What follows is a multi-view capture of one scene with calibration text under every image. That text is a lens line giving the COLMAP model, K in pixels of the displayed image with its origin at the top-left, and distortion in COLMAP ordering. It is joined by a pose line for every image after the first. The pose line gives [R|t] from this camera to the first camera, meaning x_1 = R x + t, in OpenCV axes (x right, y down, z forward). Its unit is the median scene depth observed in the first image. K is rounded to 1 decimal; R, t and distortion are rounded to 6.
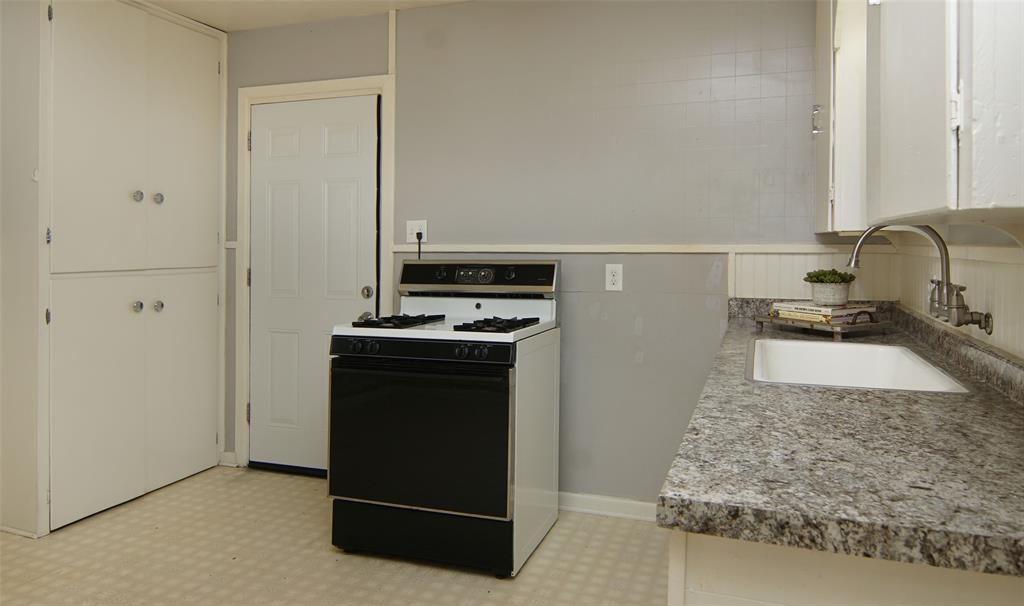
lens RADIAL K [[704.7, 0, 518.0], [0, 704.7, 249.0], [0, 0, 1]] dist [0.005225, -0.000012]
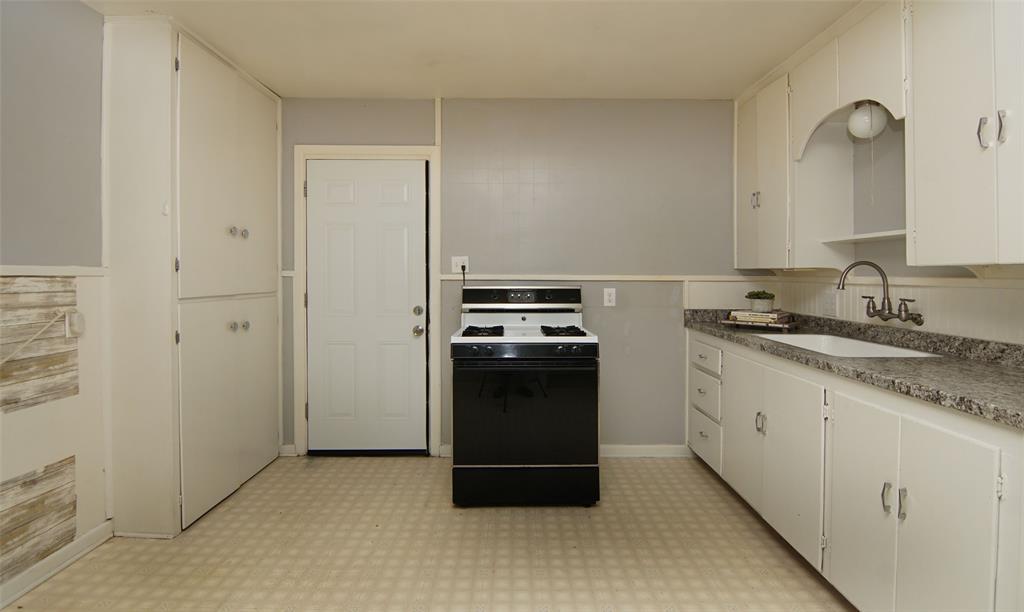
lens RADIAL K [[492.5, 0, 507.2], [0, 492.5, 280.0], [0, 0, 1]] dist [-0.005340, -0.000393]
pose [[0.939017, 0.001838, 0.343867, -0.426972], [-0.002880, 0.999993, 0.002521, 0.001859], [-0.343860, -0.003358, 0.939015, 0.095944]]
